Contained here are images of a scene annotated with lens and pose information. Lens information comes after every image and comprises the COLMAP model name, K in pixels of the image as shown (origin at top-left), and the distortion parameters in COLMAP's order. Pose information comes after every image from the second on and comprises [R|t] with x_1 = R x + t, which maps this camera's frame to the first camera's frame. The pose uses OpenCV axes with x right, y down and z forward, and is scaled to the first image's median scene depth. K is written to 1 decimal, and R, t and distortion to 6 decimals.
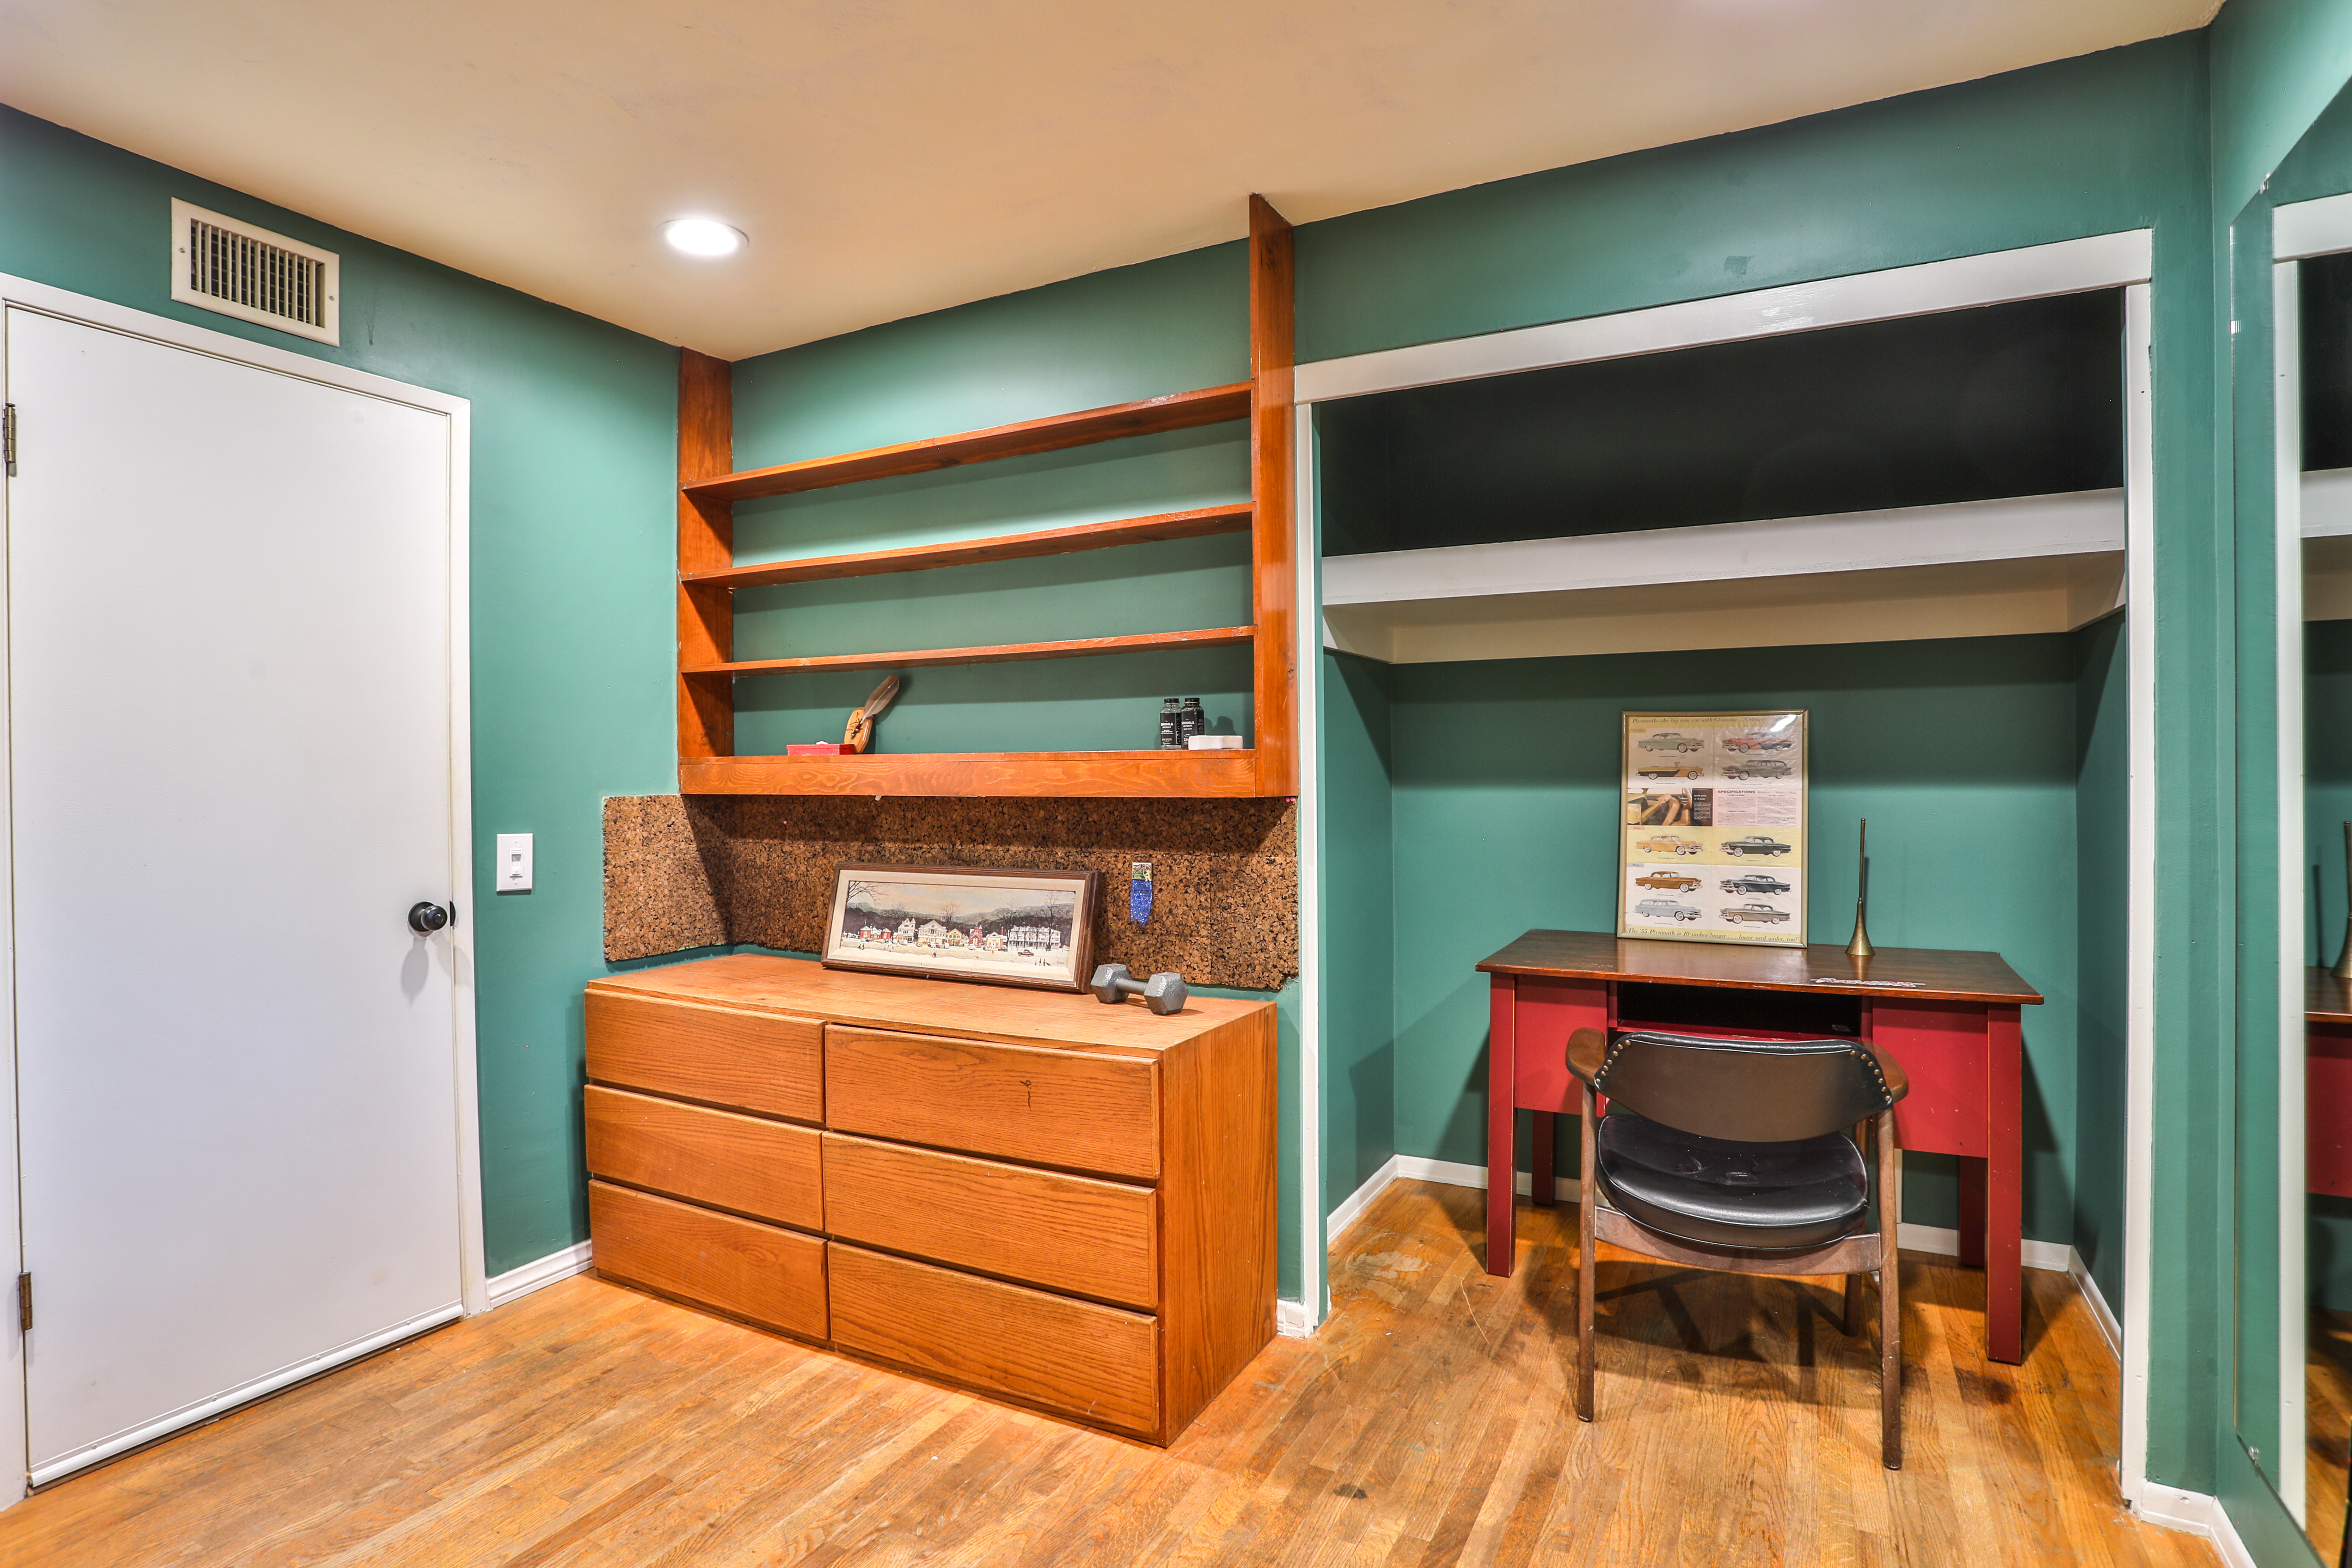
lens RADIAL K [[1209.8, 0, 1169.8], [0, 1209.8, 780.5], [0, 0, 1]] dist [-0.074290, 0.034662]
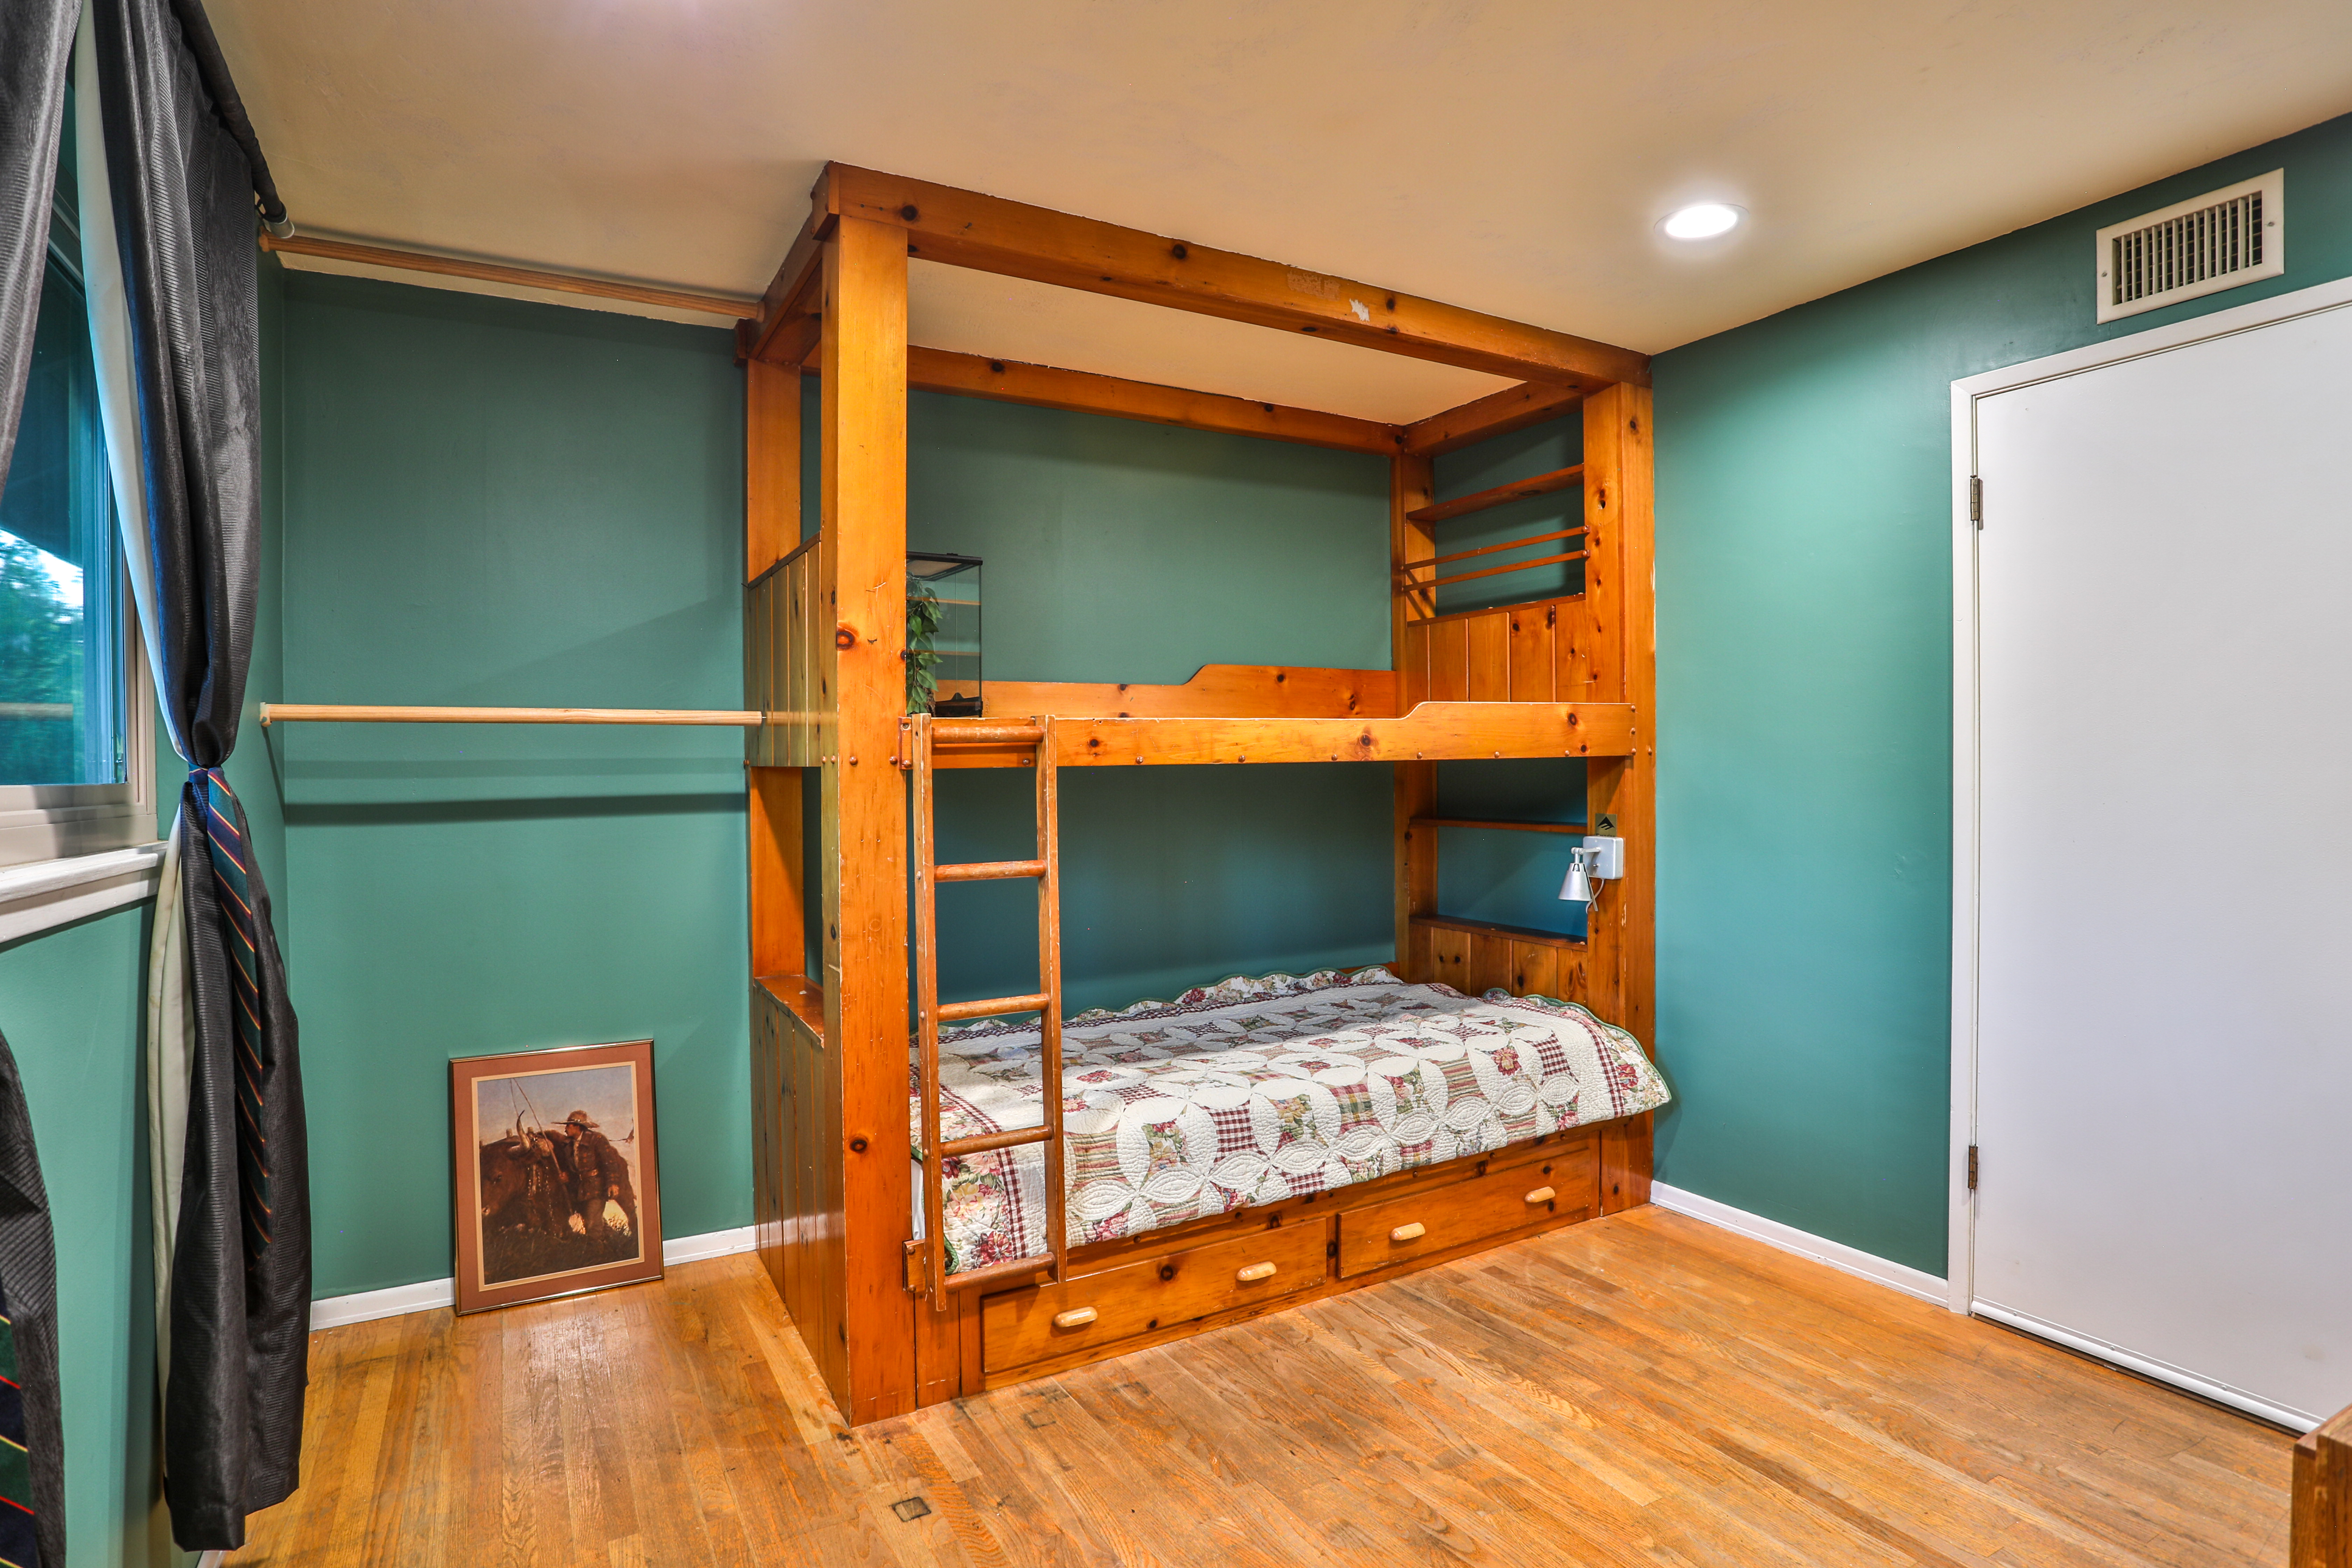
lens RADIAL K [[1209.8, 0, 1169.8], [0, 1209.8, 780.5], [0, 0, 1]] dist [-0.074290, 0.034662]
pose [[-0.527201, 0.024484, -0.849388, 0.531301], [0.004924, 0.999656, 0.025759, -0.019259], [0.849726, 0.009398, -0.527140, 0.834102]]
